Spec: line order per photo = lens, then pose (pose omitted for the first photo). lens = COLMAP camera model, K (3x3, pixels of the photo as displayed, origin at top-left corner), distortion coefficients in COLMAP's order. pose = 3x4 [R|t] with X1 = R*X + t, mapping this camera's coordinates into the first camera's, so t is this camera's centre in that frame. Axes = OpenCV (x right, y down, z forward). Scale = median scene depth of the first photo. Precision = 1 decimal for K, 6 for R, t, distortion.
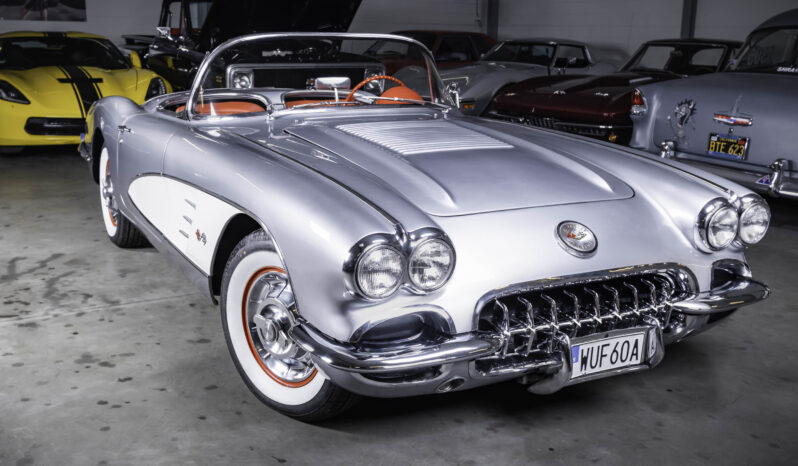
lens RADIAL K [[833.4, 0, 399.0], [0, 833.4, 233.0], [0, 0, 1]] dist [0.106690, 0.000787]
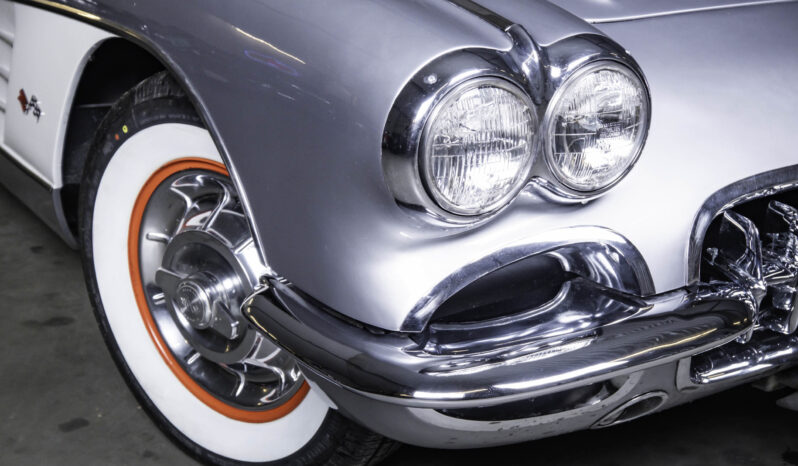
lens RADIAL K [[963.4, 0, 399.0], [0, 963.4, 233.0], [0, 0, 1]] dist [-0.007464, -0.002680]
pose [[0.995979, -0.046563, 0.076535, -0.090525], [0.039710, 0.995263, 0.088743, 0.042158], [-0.080304, -0.085347, 0.993110, 0.528568]]
